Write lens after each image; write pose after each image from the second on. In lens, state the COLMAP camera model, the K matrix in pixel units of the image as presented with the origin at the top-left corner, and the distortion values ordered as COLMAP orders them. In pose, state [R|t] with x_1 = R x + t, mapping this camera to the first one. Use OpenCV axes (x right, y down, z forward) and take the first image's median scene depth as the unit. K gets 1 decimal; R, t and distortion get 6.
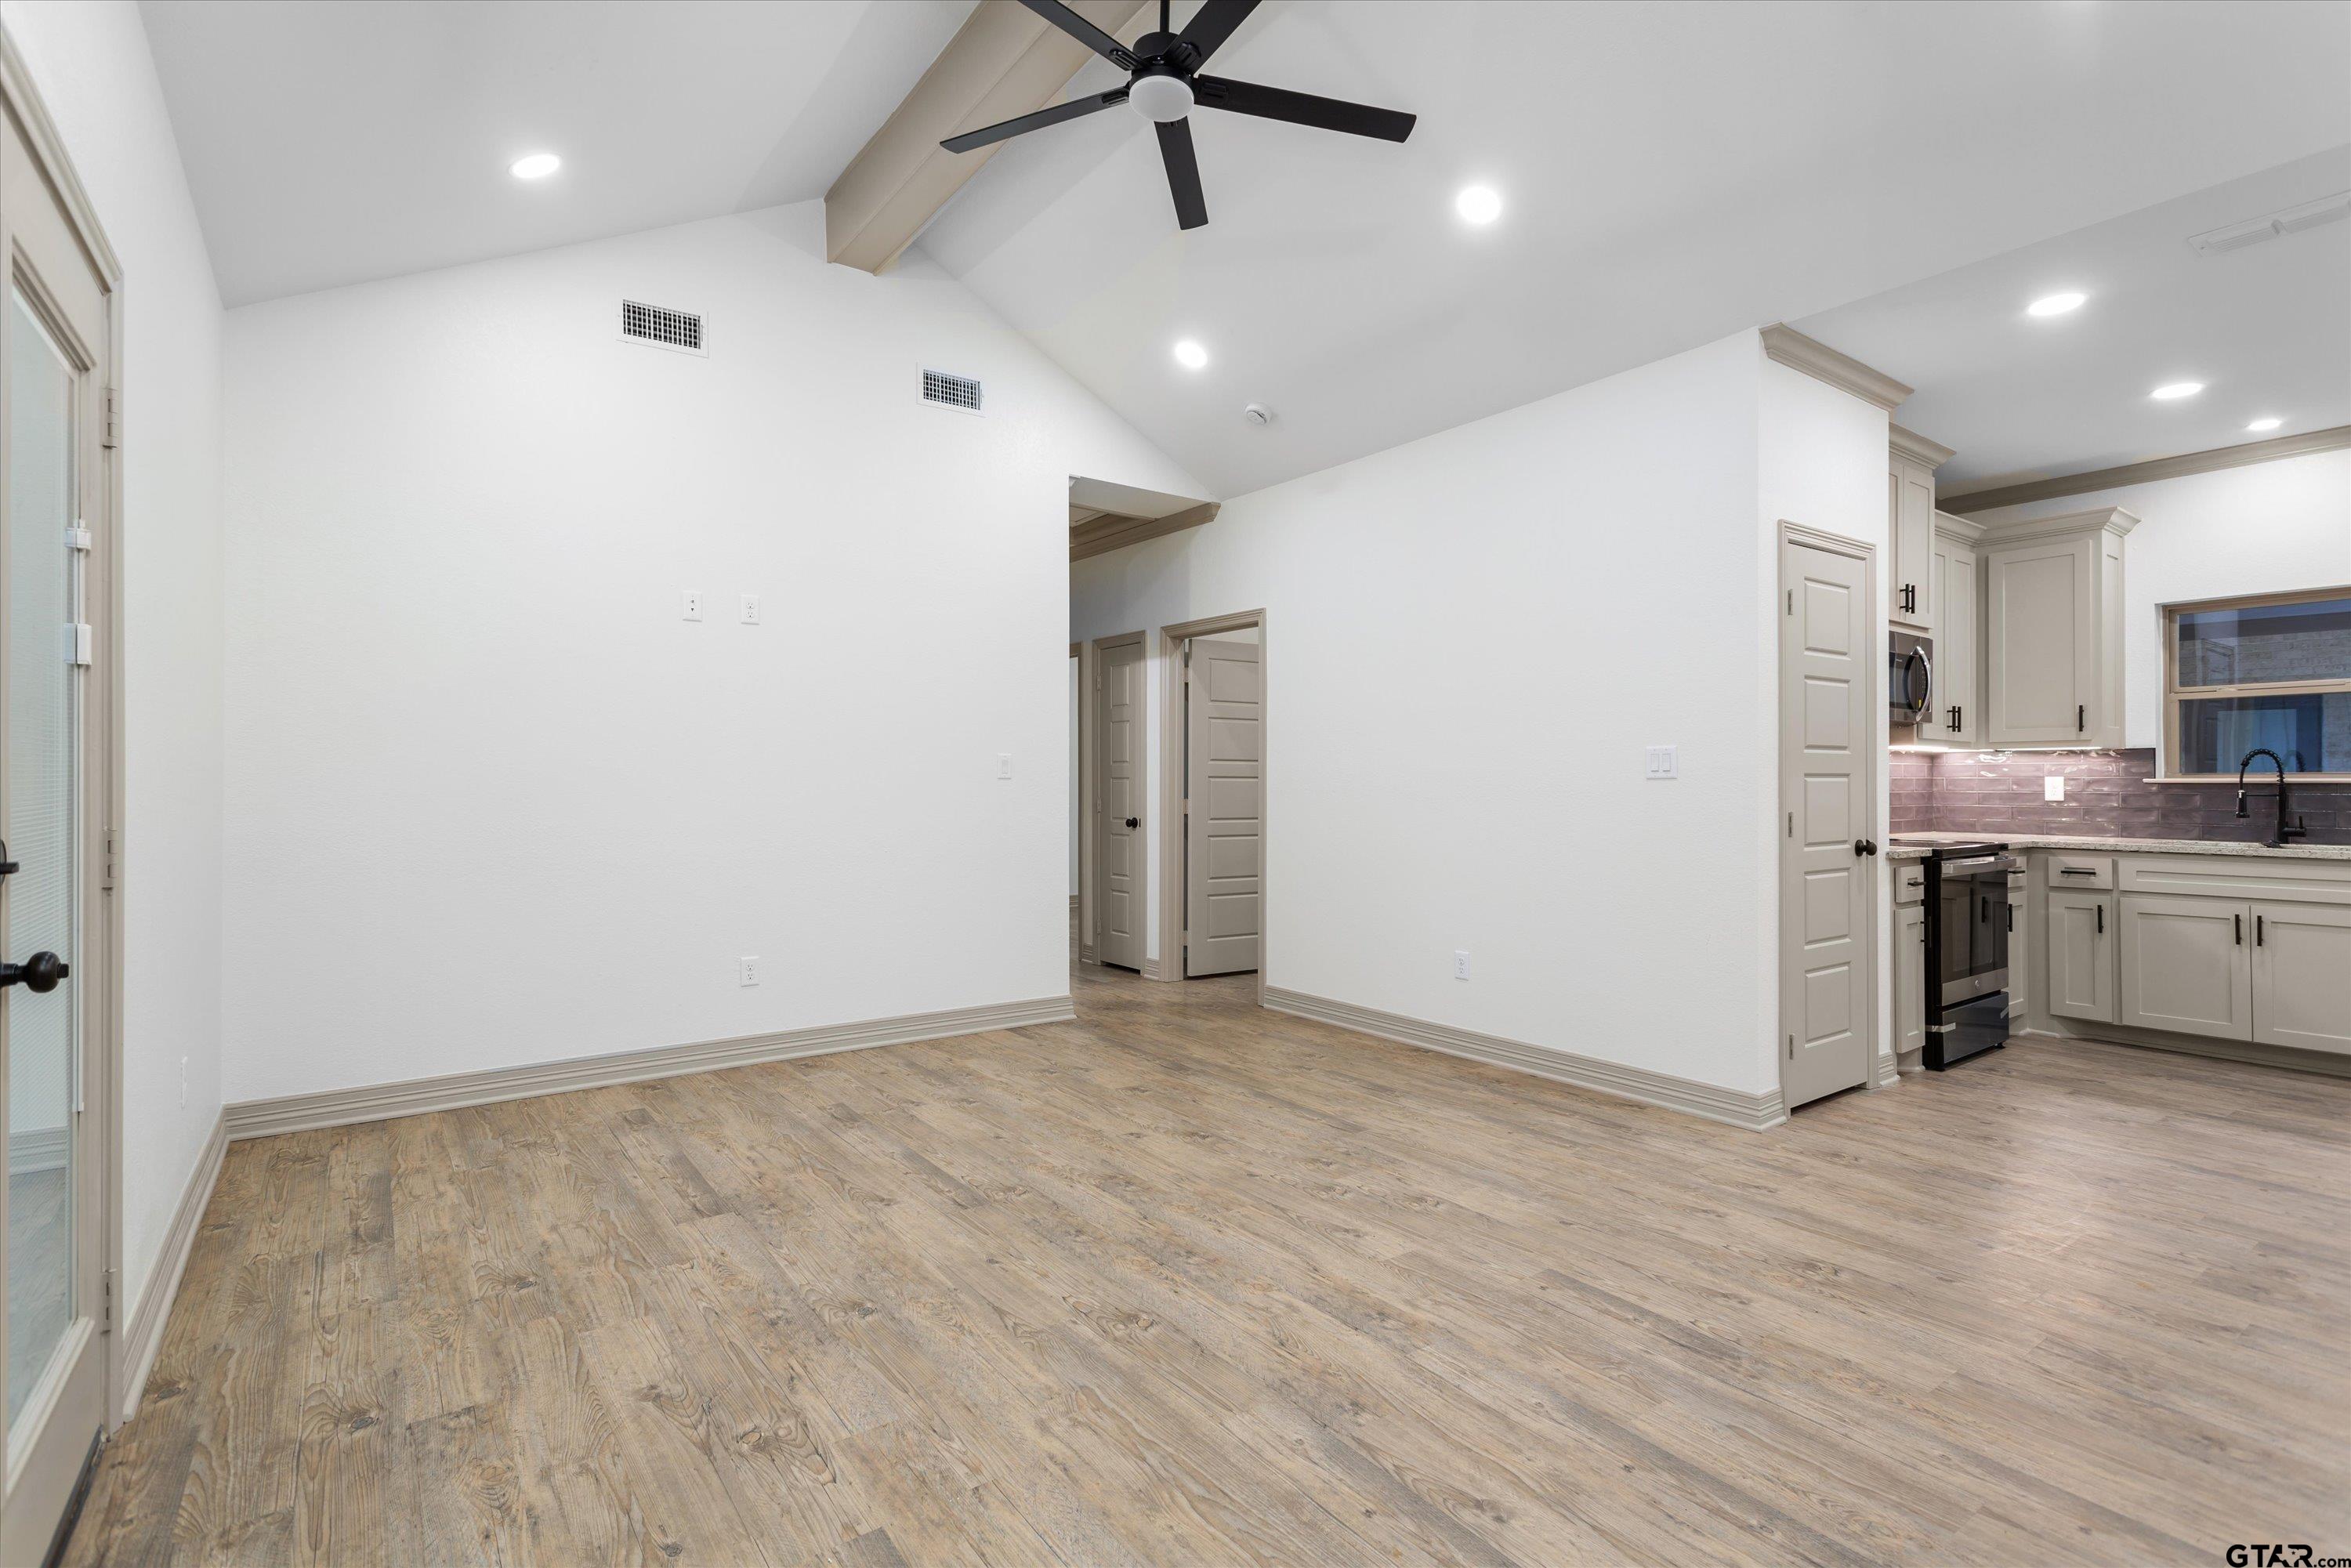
lens RADIAL K [[1105.1, 0, 1177.6], [0, 1105.1, 775.9], [0, 0, 1]] dist [0.001873, 0.001432]
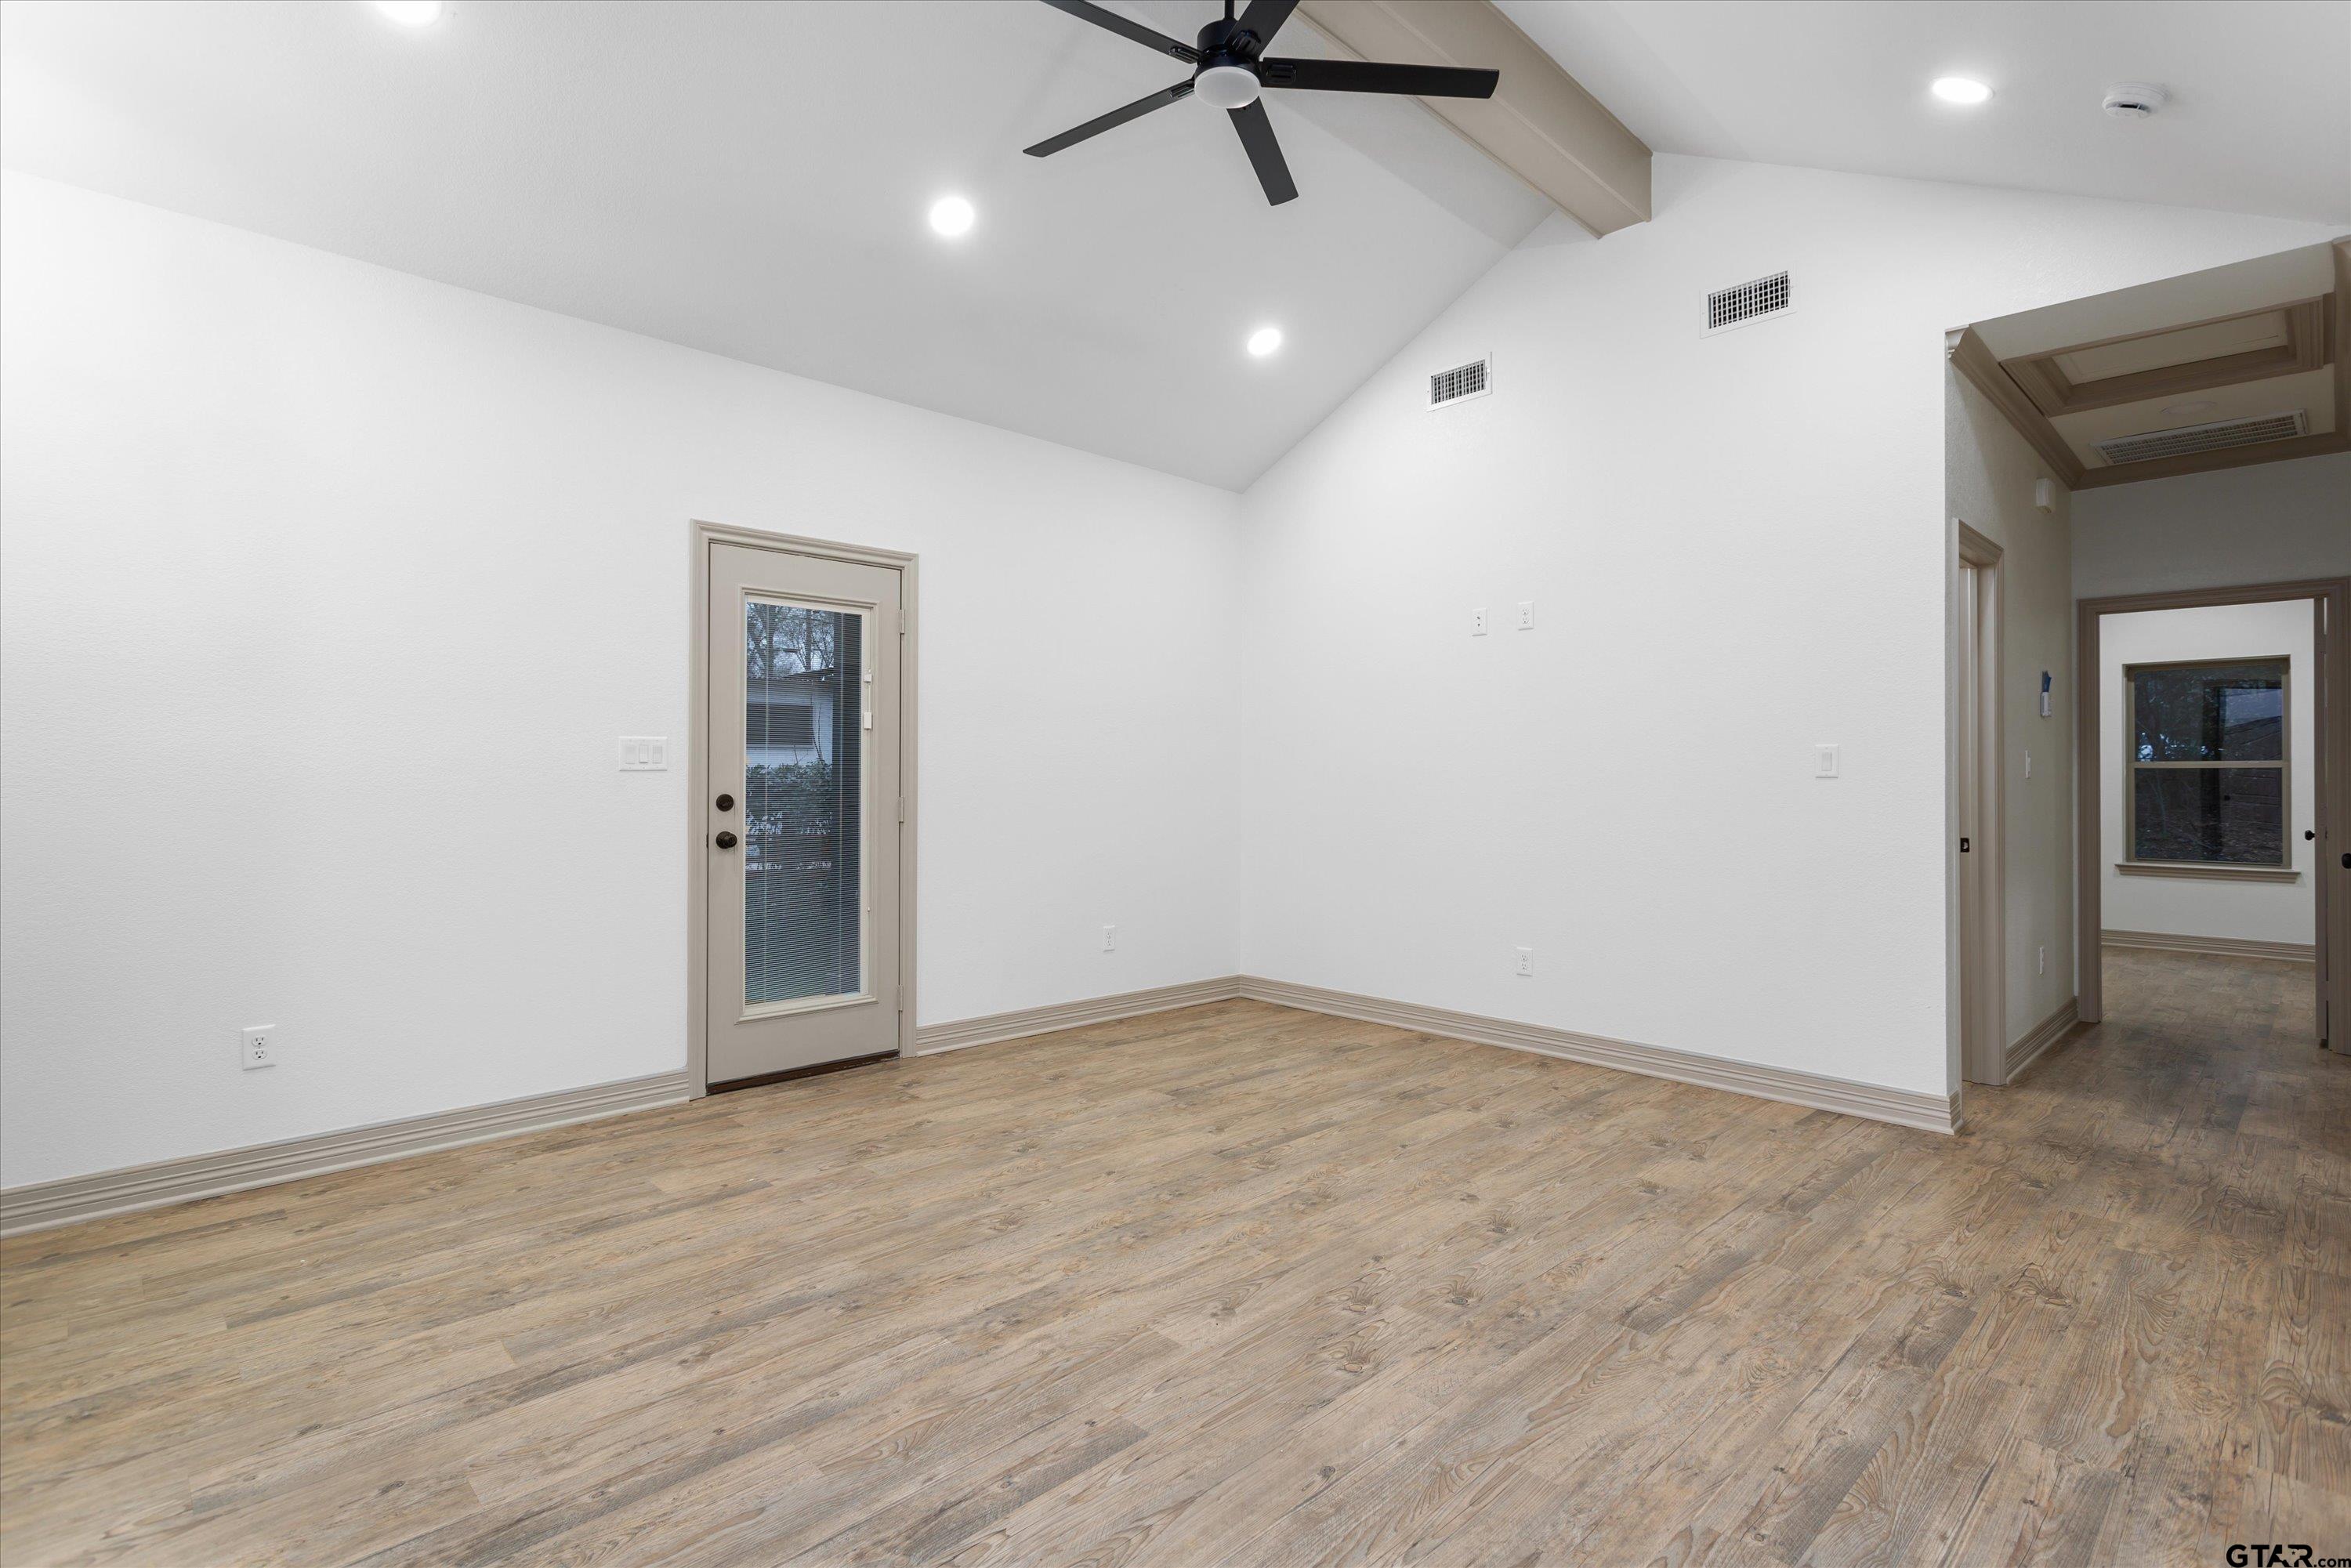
lens RADIAL K [[1105.1, 0, 1171.7], [0, 1105.1, 804.8], [0, 0, 1]] dist [0.001873, 0.001432]
pose [[0.145308, 0.021418, -0.989155, 0.592838], [0.002241, 0.999756, 0.021977, 0.001841], [0.989384, -0.005410, 0.145225, 0.503725]]
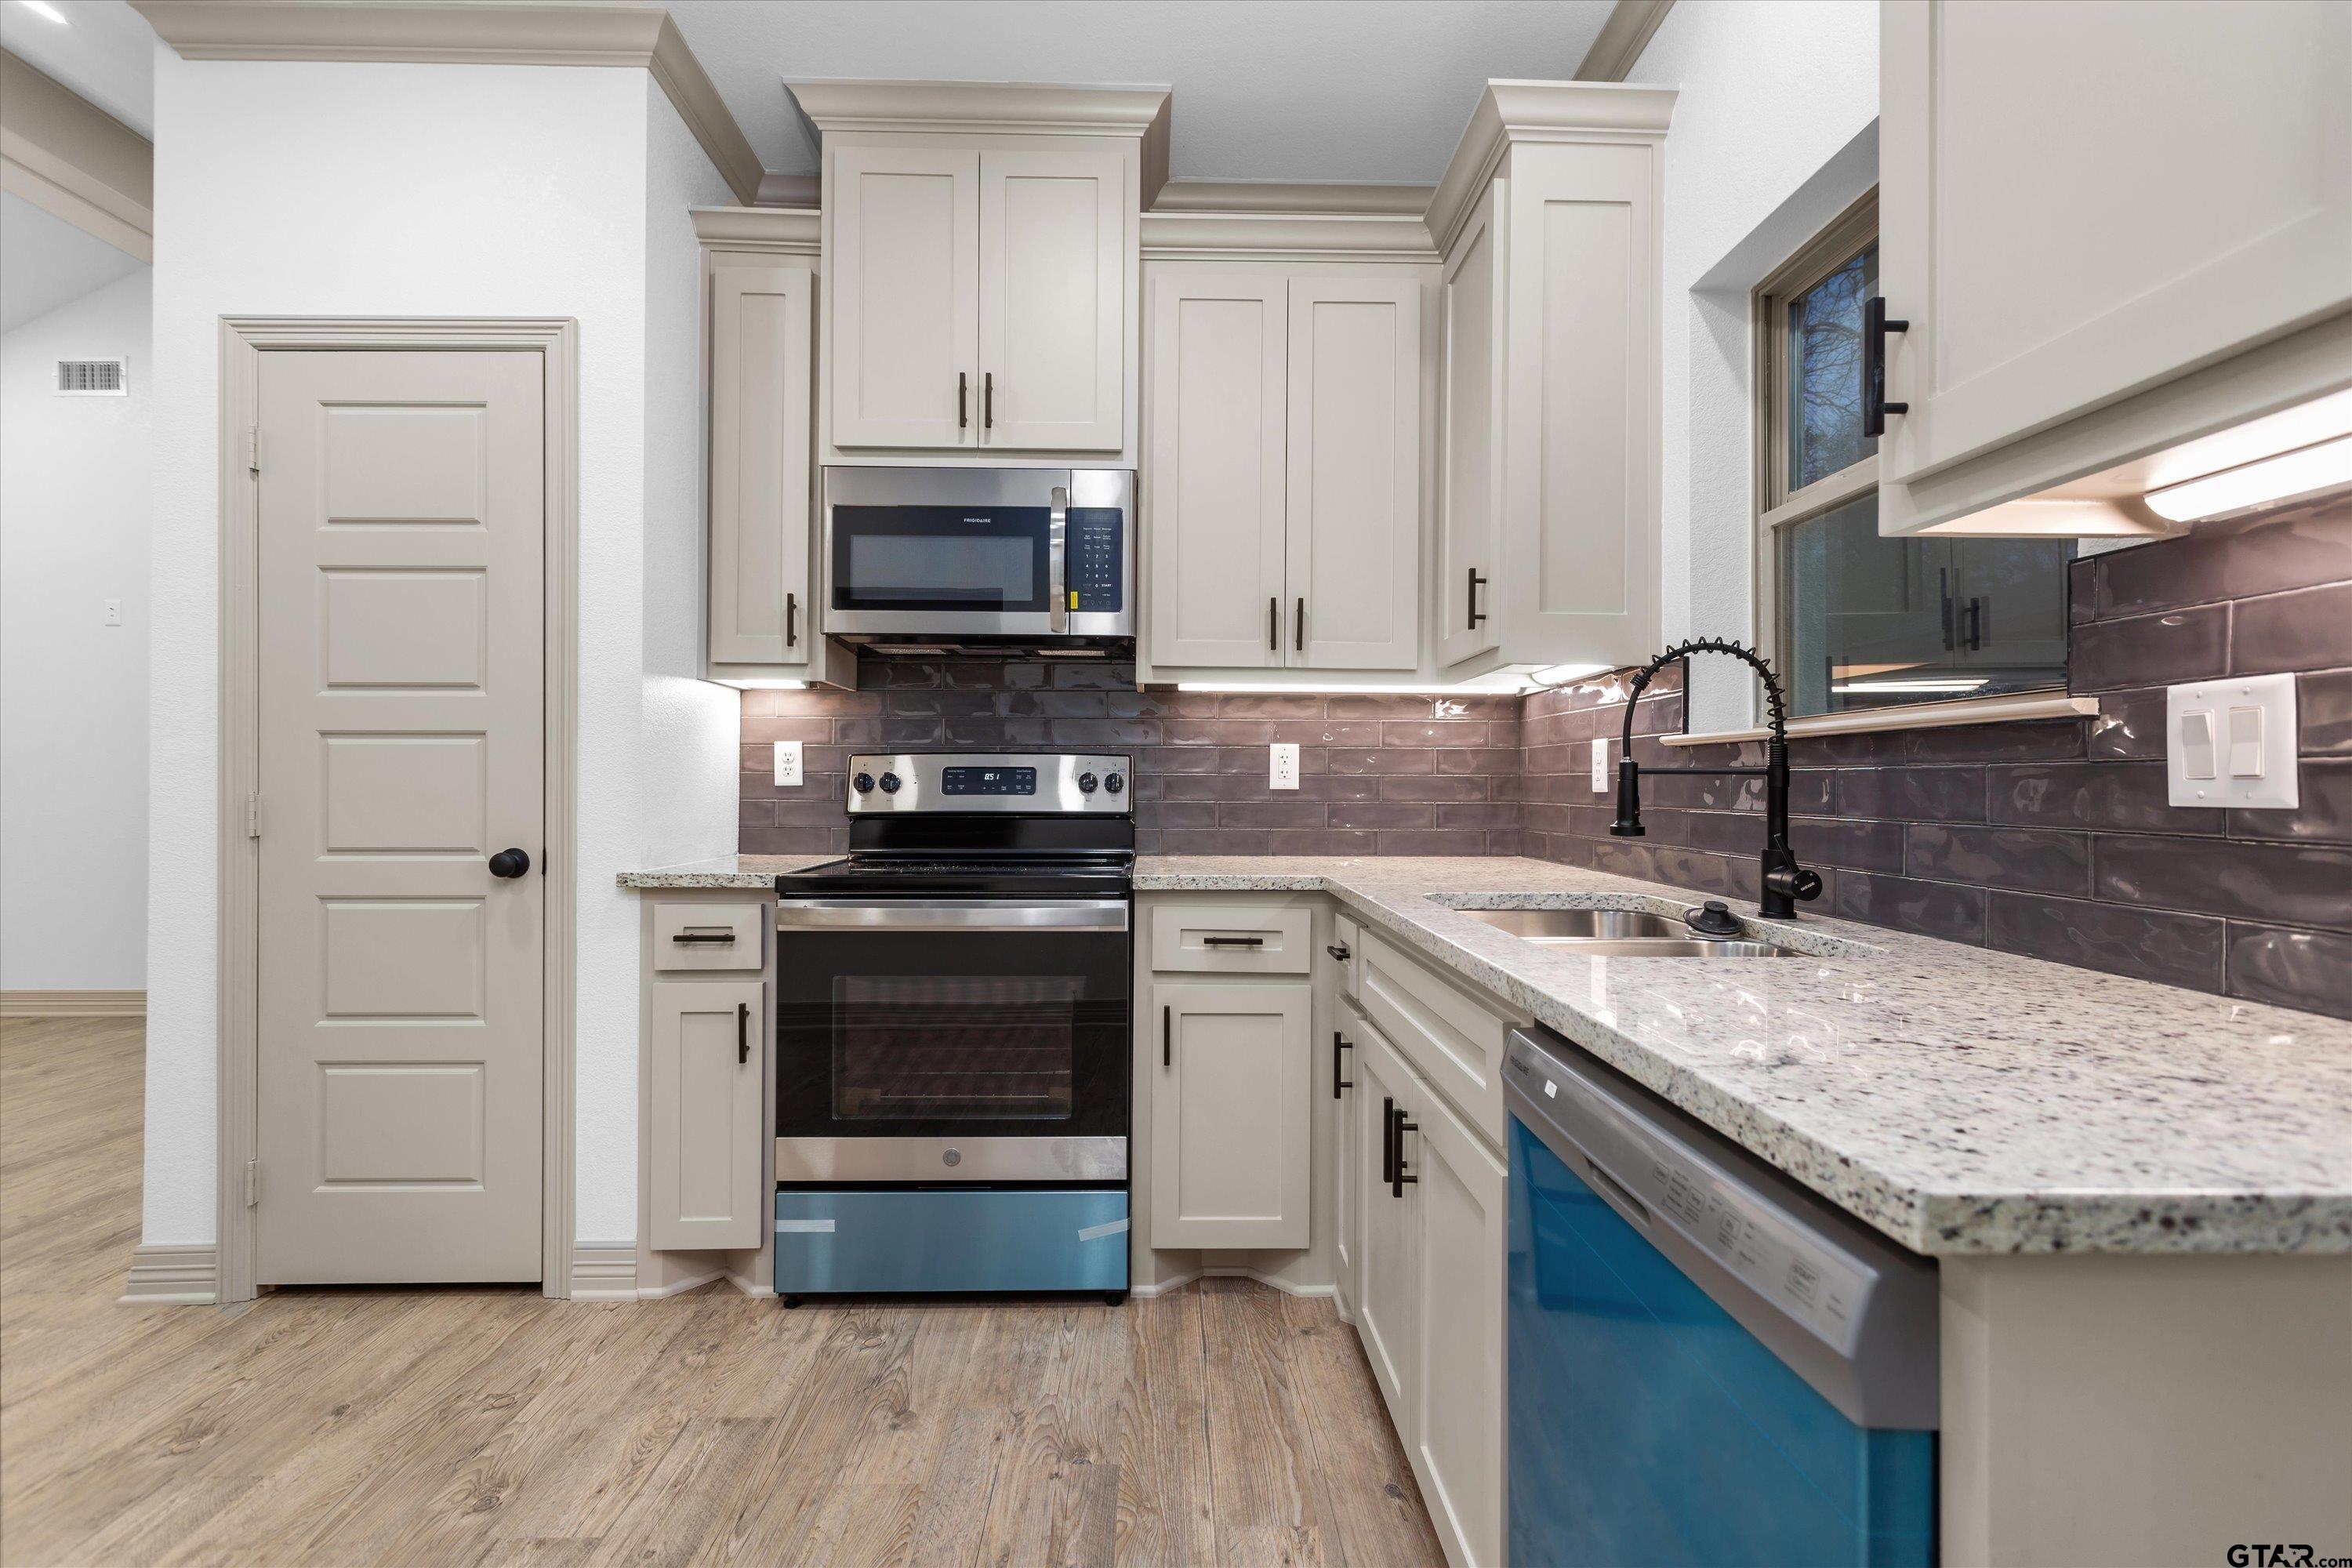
lens RADIAL K [[1105.6, 0, 1180.6], [0, 1105.6, 778.5], [0, 0, 1]] dist [0.001873, 0.001432]
pose [[0.824131, -0.000395, -0.566399, 1.400700], [0.001326, 0.999998, 0.001232, 0.024931], [0.566397, -0.001766, 0.824131, 0.838840]]
